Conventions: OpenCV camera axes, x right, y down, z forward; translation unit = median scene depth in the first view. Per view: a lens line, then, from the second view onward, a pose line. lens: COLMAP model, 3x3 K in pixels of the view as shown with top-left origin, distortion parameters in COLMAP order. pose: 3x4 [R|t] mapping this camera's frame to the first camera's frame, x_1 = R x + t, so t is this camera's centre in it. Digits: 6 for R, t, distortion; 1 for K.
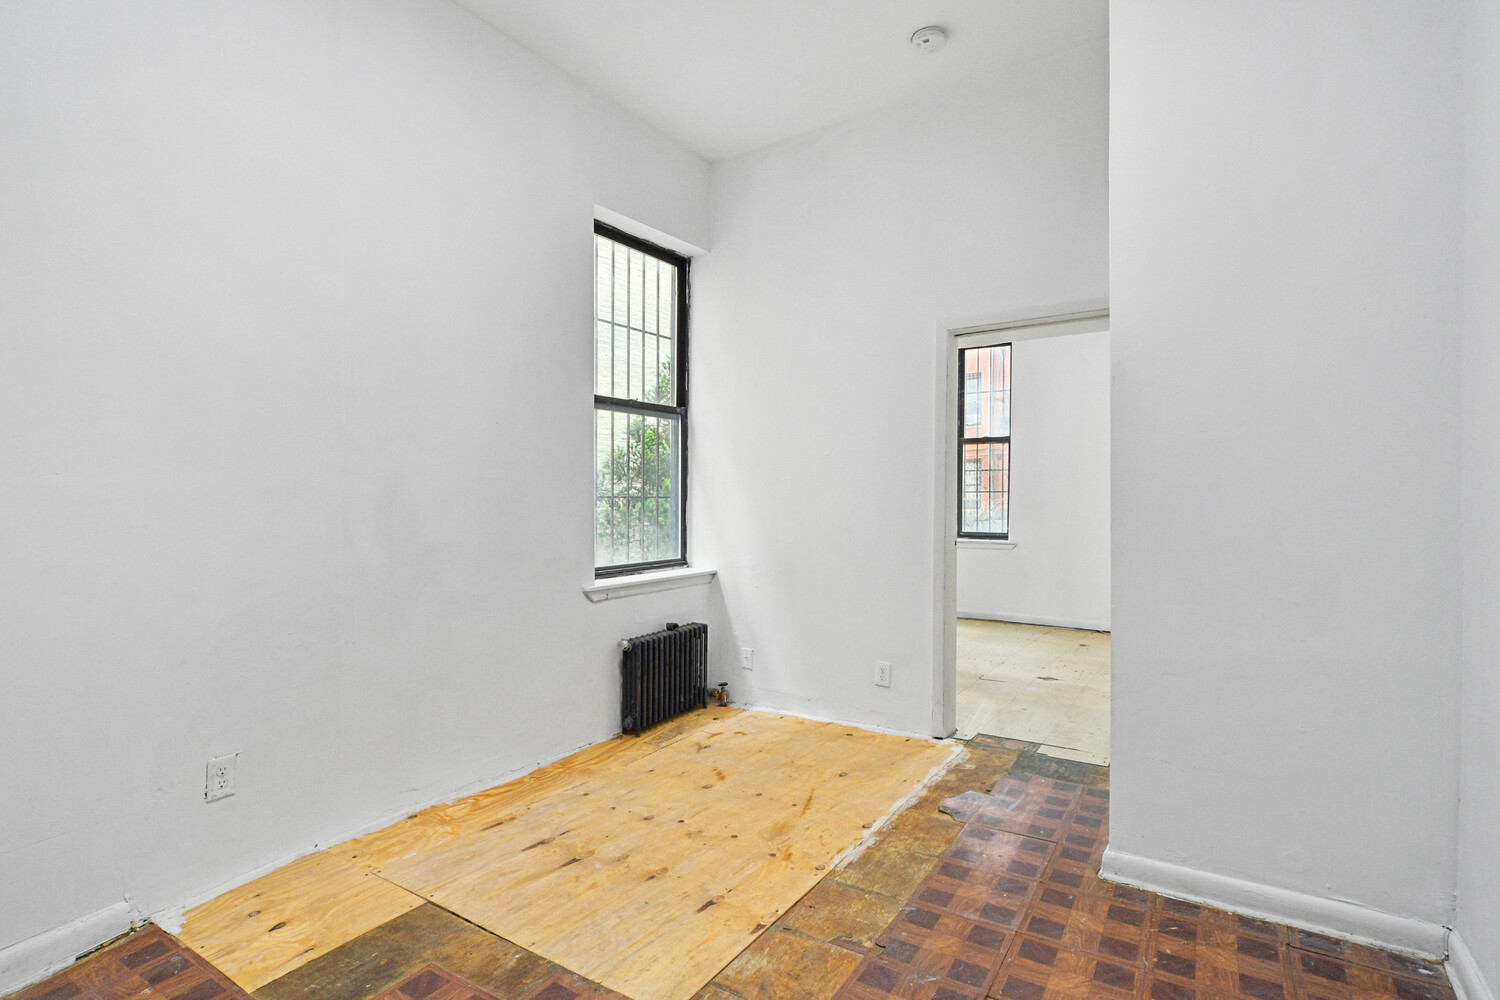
lens RADIAL K [[737.0, 0, 740.5], [0, 737.0, 508.5], [0, 0, 1]] dist [-0.002781, 0.002432]
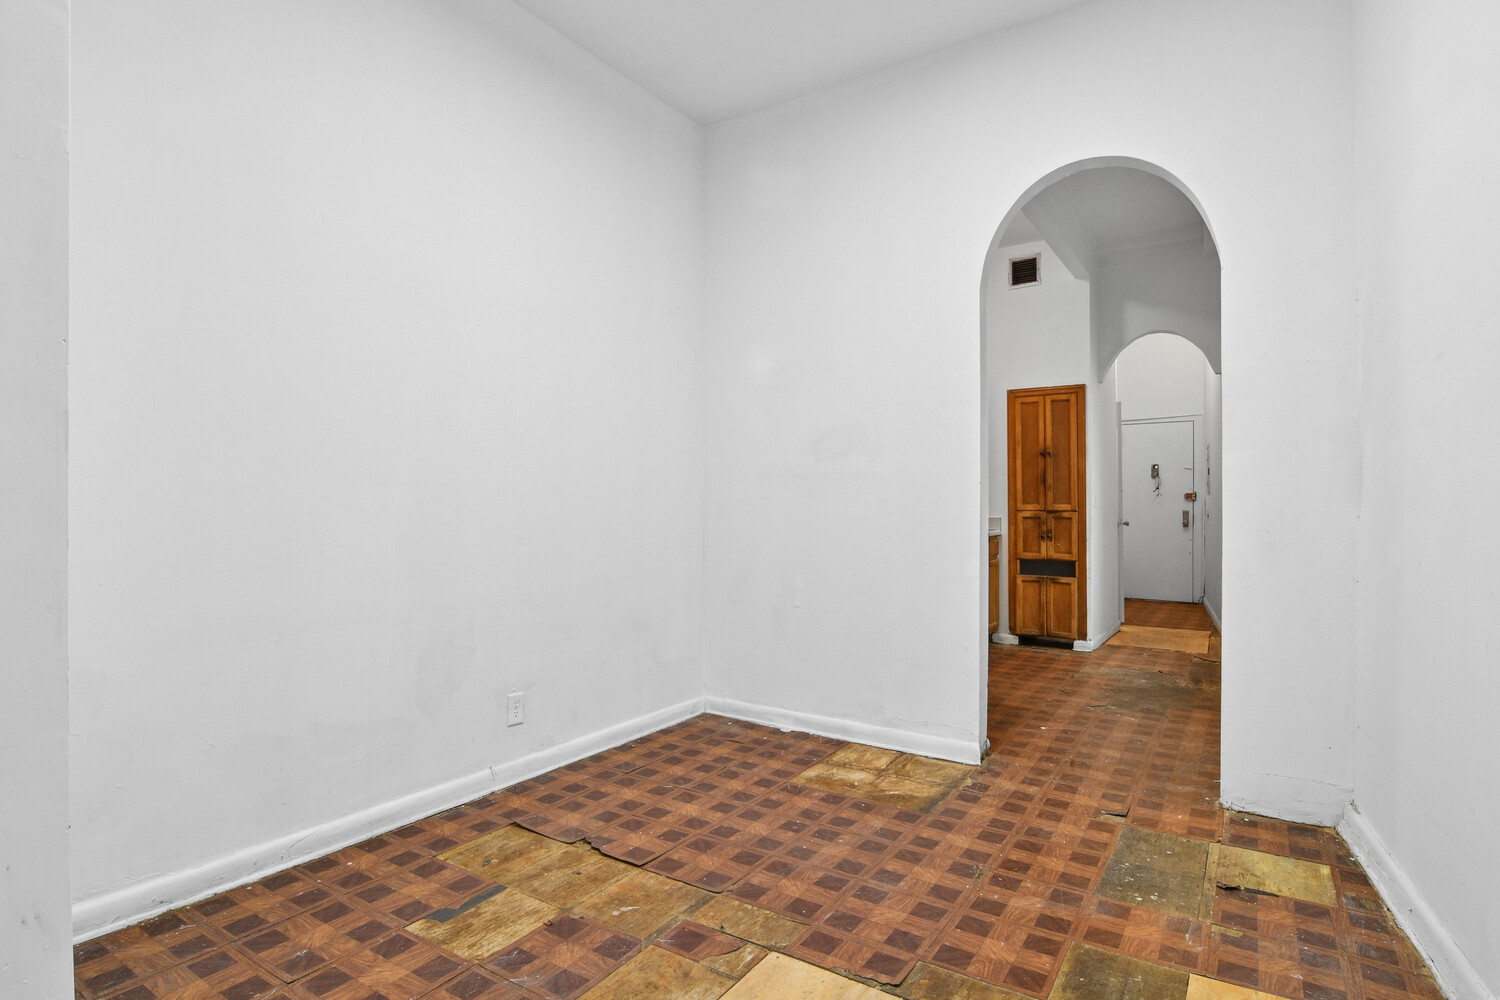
lens RADIAL K [[778.5, 0, 760.2], [0, 778.5, 500.1], [0, 0, 1]] dist [-0.009769, -0.004214]
pose [[-0.999839, 0.006555, -0.016730, -0.035077], [0.006451, 0.999960, 0.006261, -0.006355], [0.016771, 0.006152, -0.999840, 1.232847]]
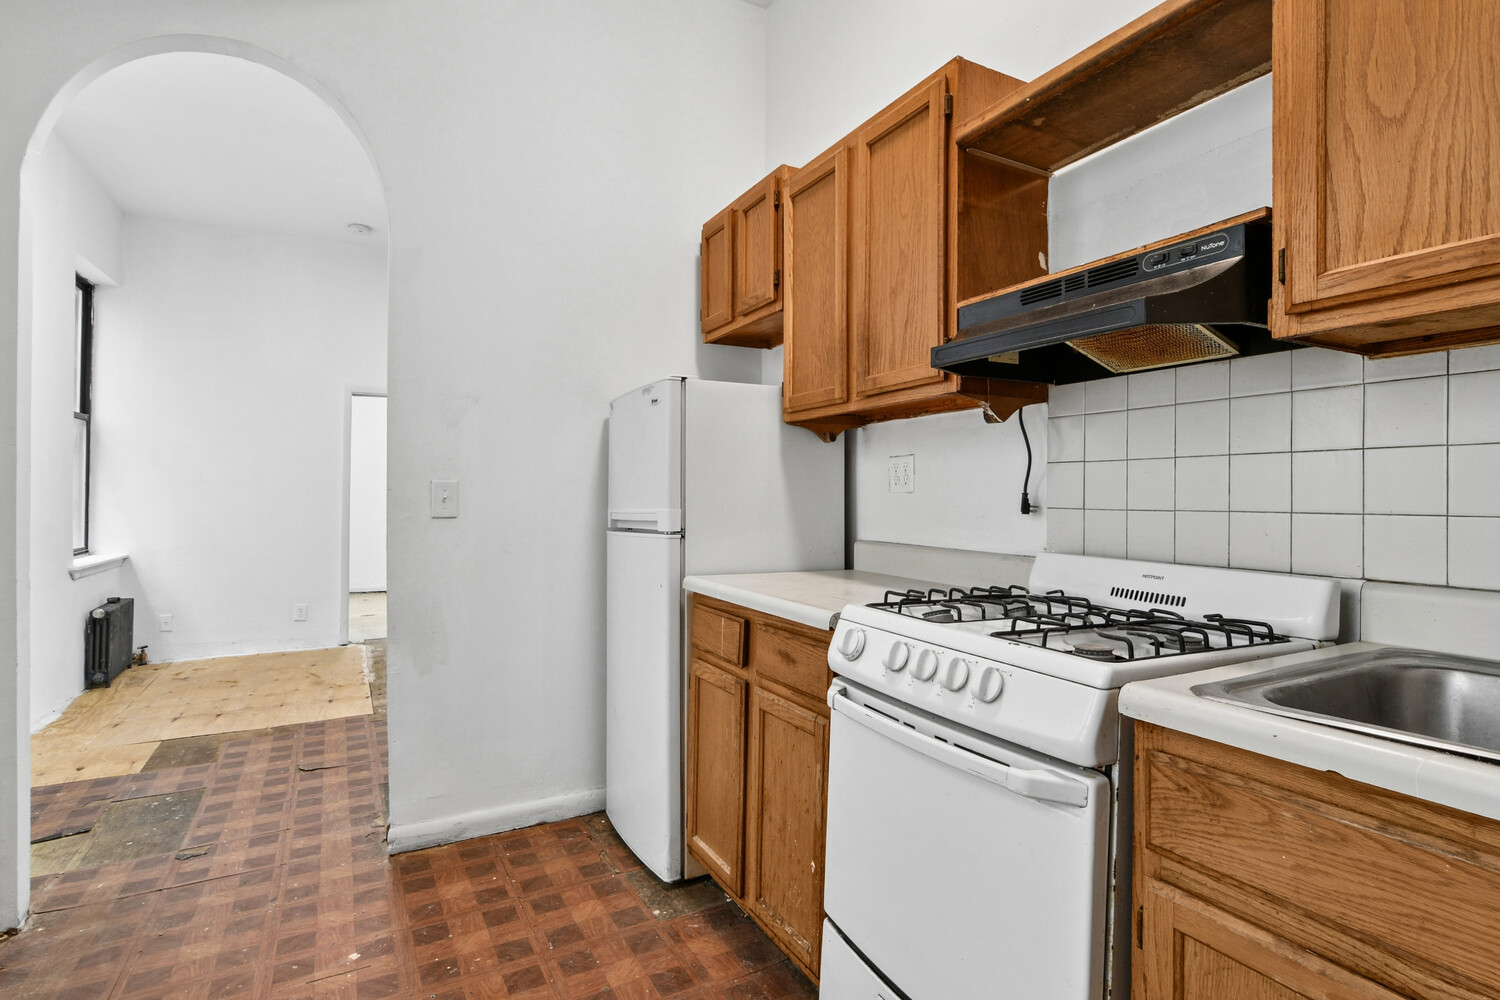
lens RADIAL K [[778.5, 0, 779.7], [0, 778.5, 485.2], [0, 0, 1]] dist [-0.009769, -0.004214]
pose [[0.454473, 0.015102, 0.890633, -0.977457], [0.008770, 0.999732, -0.021427, 0.011279], [-0.890717, 0.017548, 0.454219, -0.737490]]
